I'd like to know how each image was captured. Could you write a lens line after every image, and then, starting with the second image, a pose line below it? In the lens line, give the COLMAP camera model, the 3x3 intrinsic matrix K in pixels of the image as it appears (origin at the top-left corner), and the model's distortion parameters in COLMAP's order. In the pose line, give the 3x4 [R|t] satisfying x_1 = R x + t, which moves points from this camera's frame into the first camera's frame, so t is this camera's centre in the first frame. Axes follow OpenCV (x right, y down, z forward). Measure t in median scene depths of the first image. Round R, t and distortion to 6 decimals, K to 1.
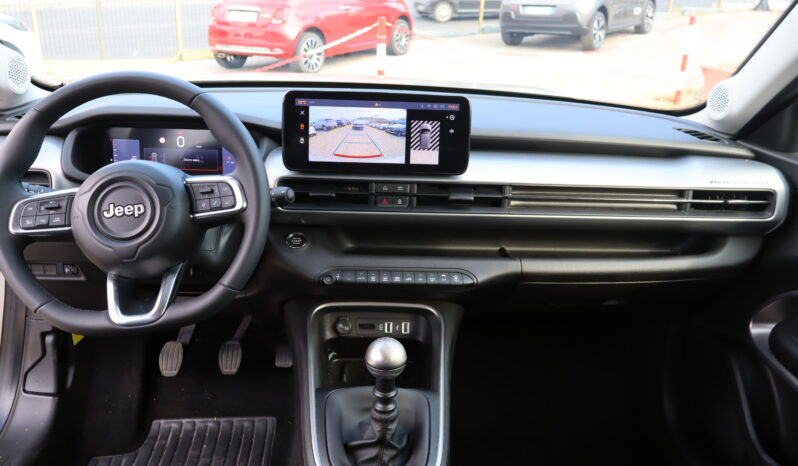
lens RADIAL K [[670.2, 0, 397.7], [0, 670.2, 233.4], [0, 0, 1]] dist [-0.009760, 0.032601]
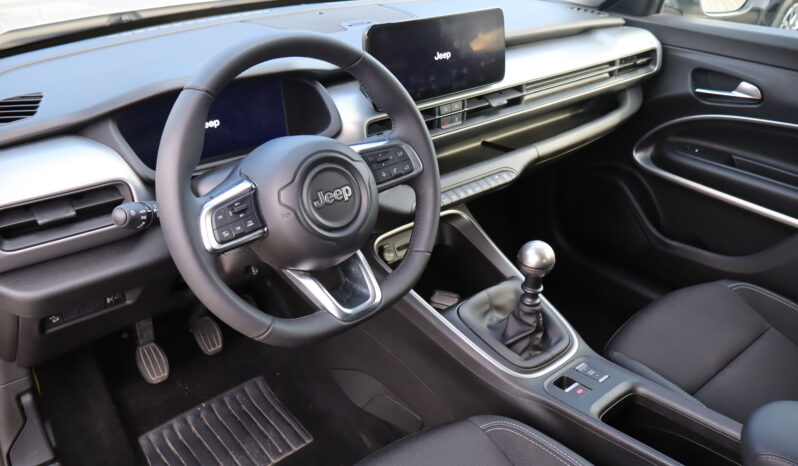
lens RADIAL K [[670.2, 0, 399.8], [0, 670.2, 231.5], [0, 0, 1]] dist [-0.009760, 0.032601]
pose [[0.795558, -0.309118, 0.521089, -0.656426], [0.211122, 0.947588, 0.239799, -0.148973], [-0.567904, -0.080761, 0.819123, 0.186036]]
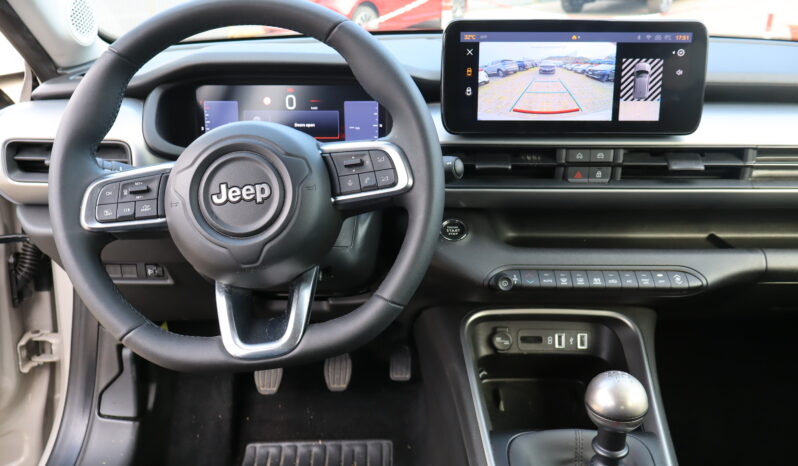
lens RADIAL K [[670.2, 0, 400.6], [0, 670.2, 232.7], [0, 0, 1]] dist [-0.009760, 0.032601]
pose [[0.997739, -0.014661, -0.065583, -0.162913], [0.016616, 0.999430, 0.029374, -0.009099], [0.065115, -0.030397, 0.997415, 0.261980]]
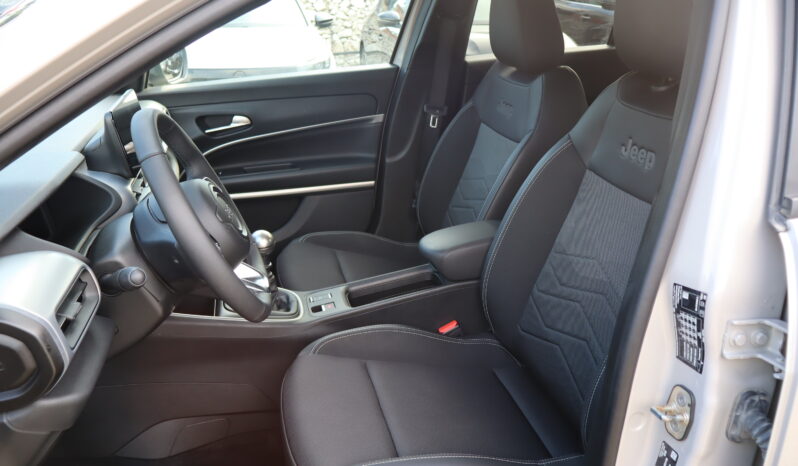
lens RADIAL K [[670.2, 0, 399.4], [0, 670.2, 233.7], [0, 0, 1]] dist [-0.009760, 0.032601]
pose [[-0.149401, -0.400640, 0.903973, -1.432241], [0.361253, 0.828915, 0.427079, -0.386708], [-0.920421, 0.390369, 0.020892, 0.665812]]
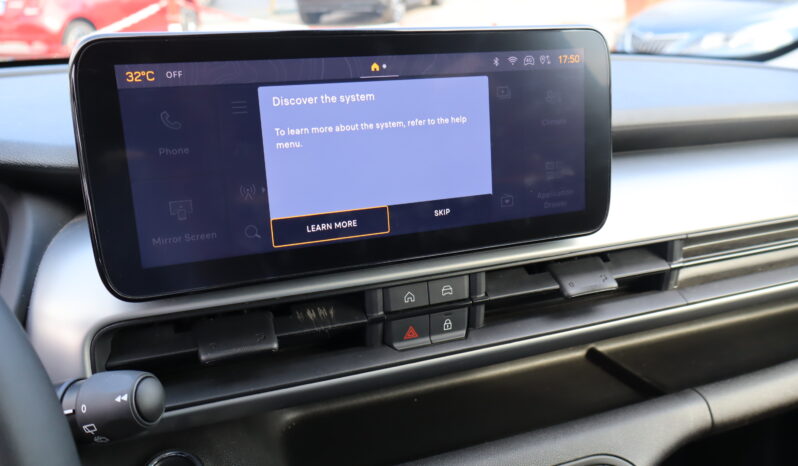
lens RADIAL K [[670.2, 0, 400.2], [0, 670.2, 232.6], [0, 0, 1]] dist [-0.009760, 0.032601]
pose [[0.951058, -0.141759, 0.274577, -0.117315], [0.136558, 0.989900, 0.038069, -0.115580], [-0.277201, 0.001290, 0.960811, 0.642605]]
